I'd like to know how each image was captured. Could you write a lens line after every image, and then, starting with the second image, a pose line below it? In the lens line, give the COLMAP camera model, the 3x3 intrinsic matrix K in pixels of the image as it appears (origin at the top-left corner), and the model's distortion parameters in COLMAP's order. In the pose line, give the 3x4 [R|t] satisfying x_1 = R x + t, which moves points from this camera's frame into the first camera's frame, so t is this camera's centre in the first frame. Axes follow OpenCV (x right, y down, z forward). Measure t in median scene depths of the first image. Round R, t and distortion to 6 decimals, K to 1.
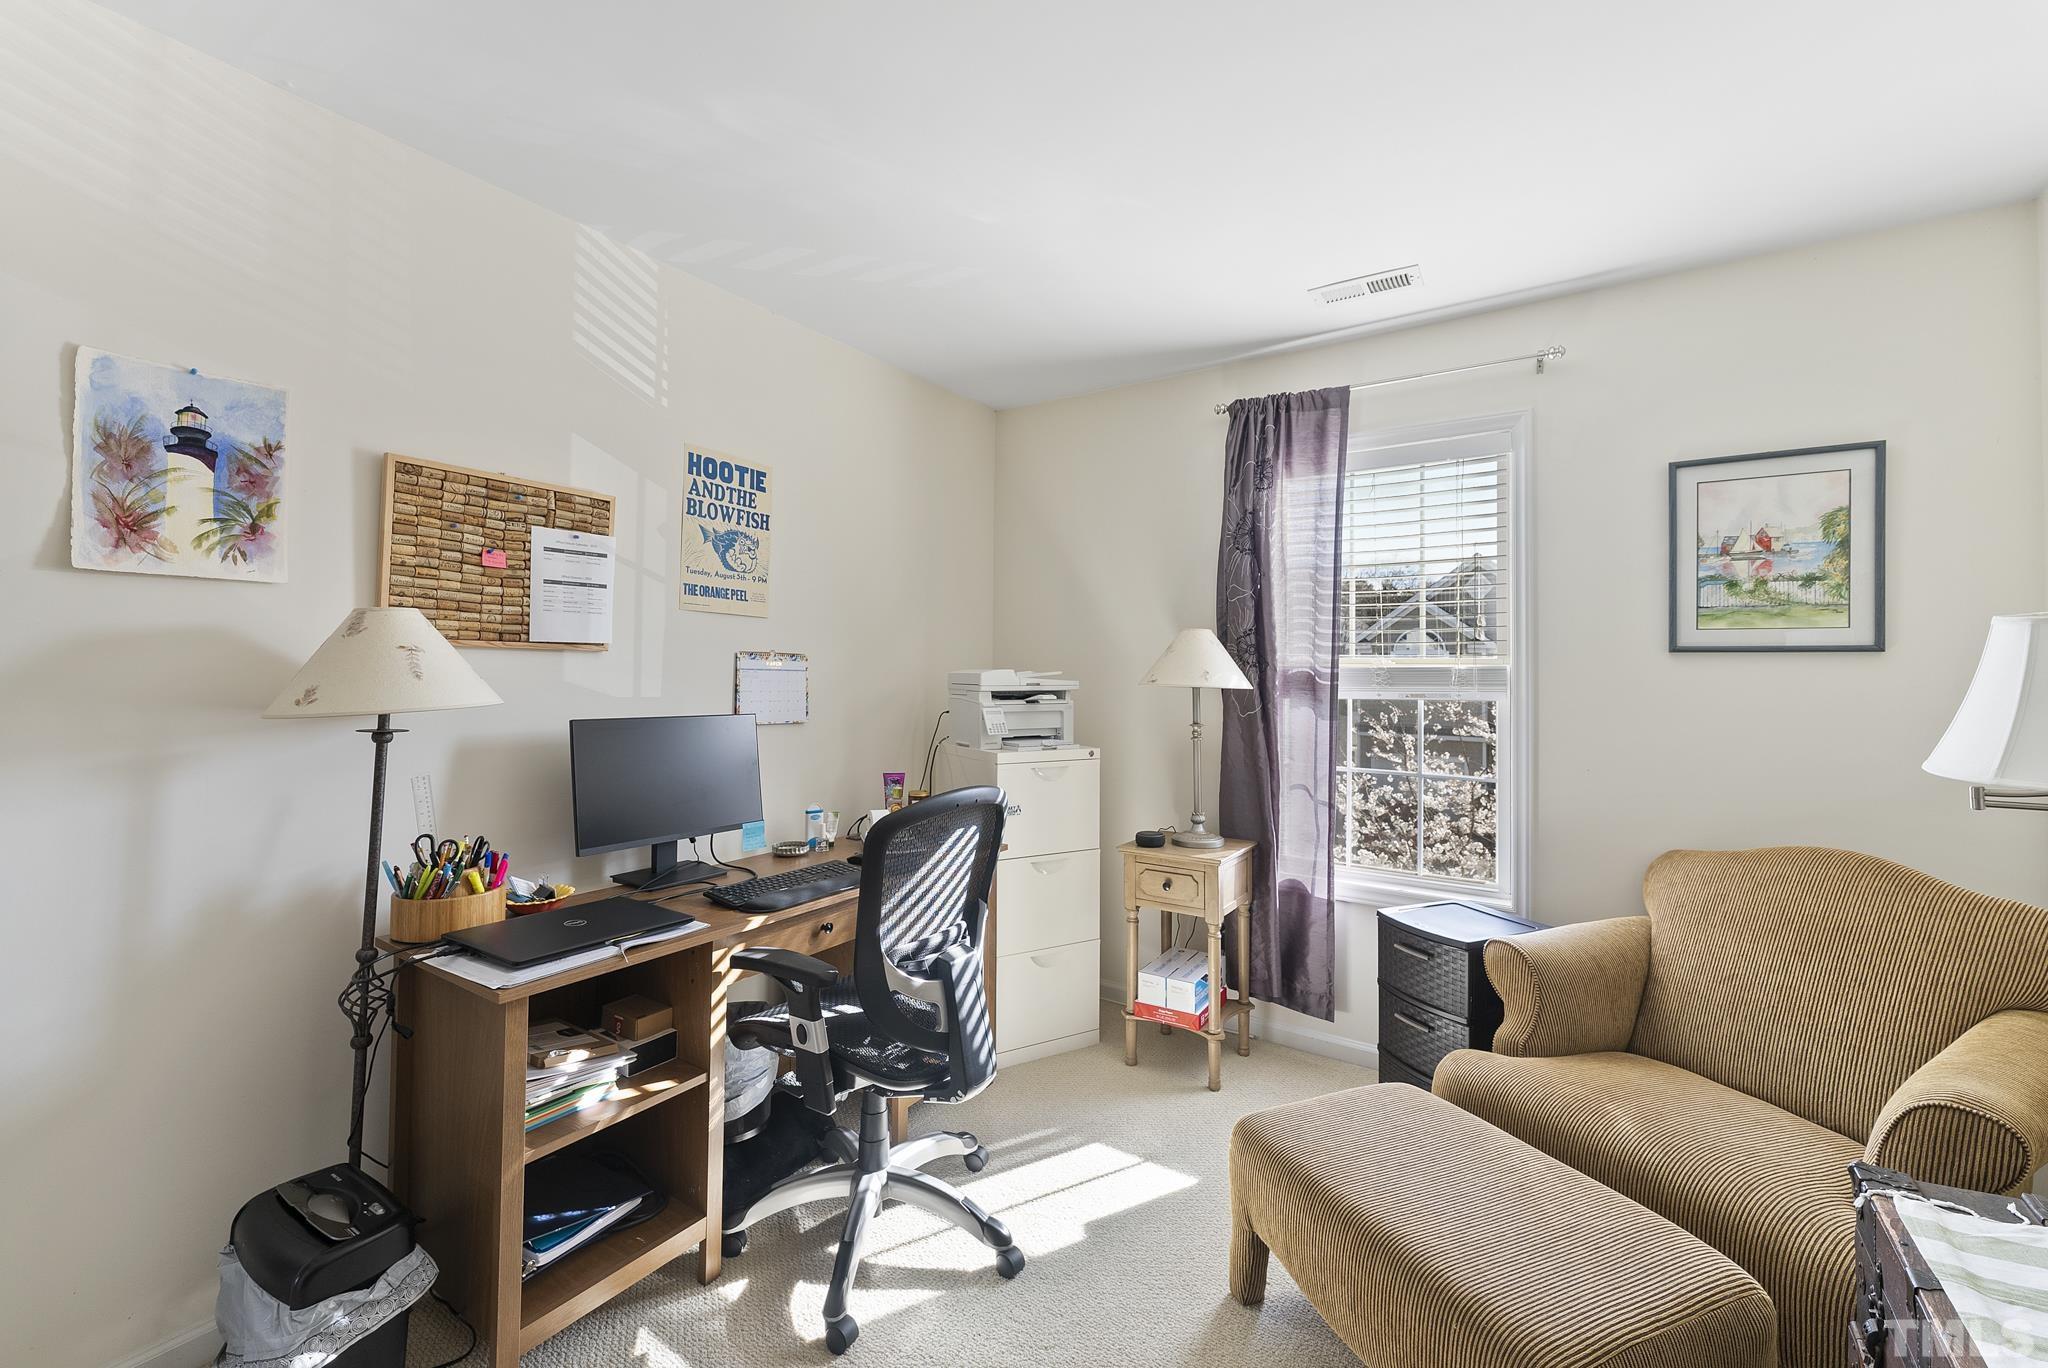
lens RADIAL K [[836.6, 0, 1033.7], [0, 836.6, 655.5], [0, 0, 1]] dist [-0.005342, -0.000372]
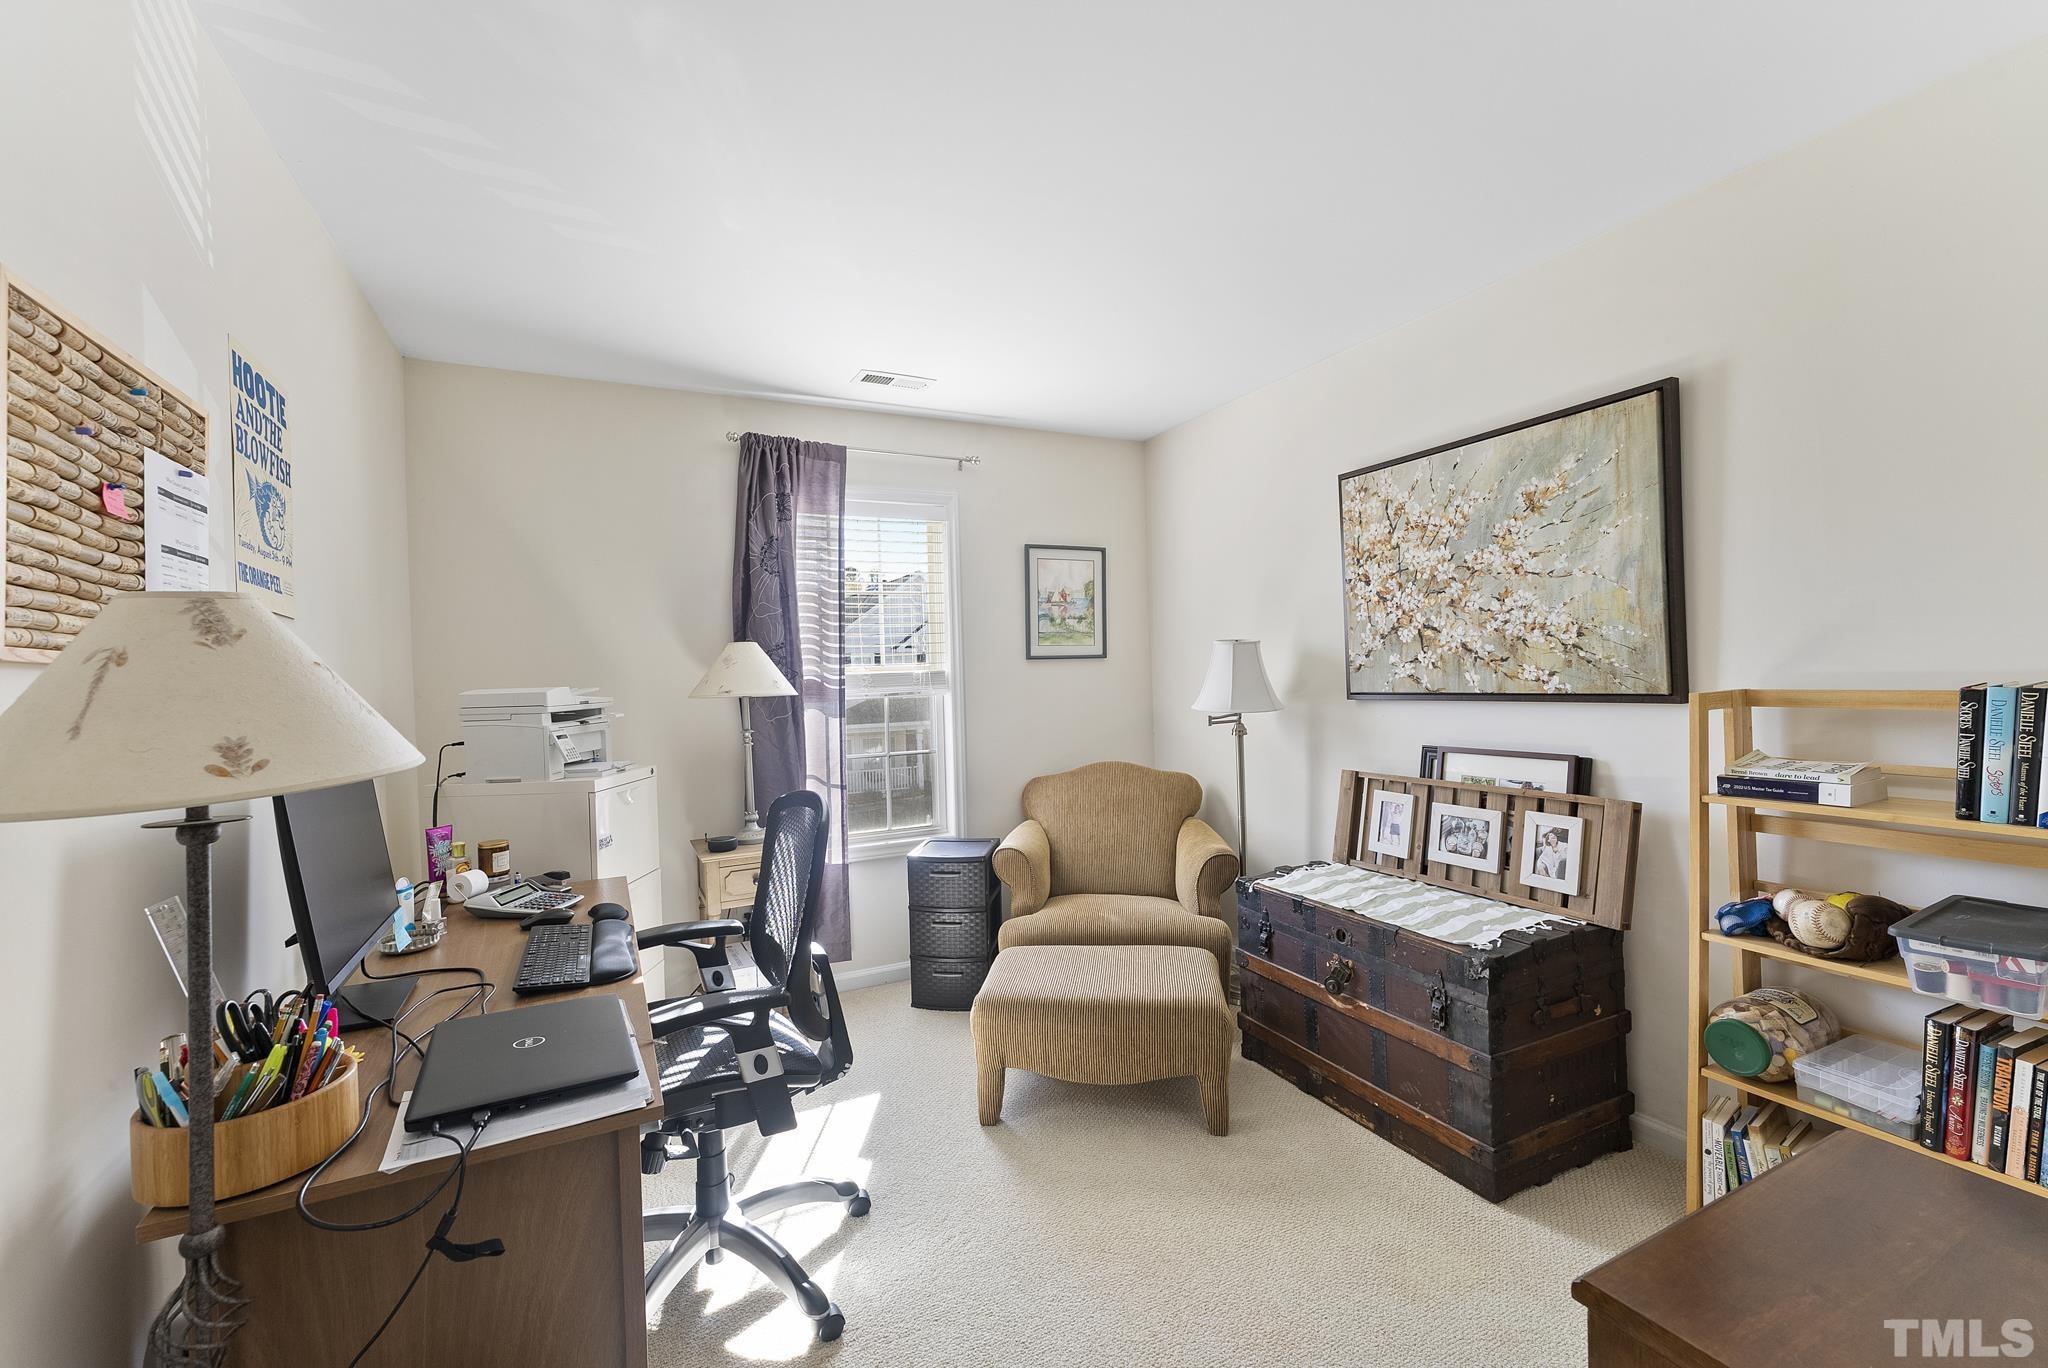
lens RADIAL K [[836.6, 0, 1030.0], [0, 836.6, 681.7], [0, 0, 1]] dist [-0.005342, -0.000372]
pose [[0.492031, -0.031164, 0.870020, -0.671989], [0.017645, 0.999511, 0.025824, -0.002736], [-0.870399, 0.002645, 0.492340, 0.183554]]
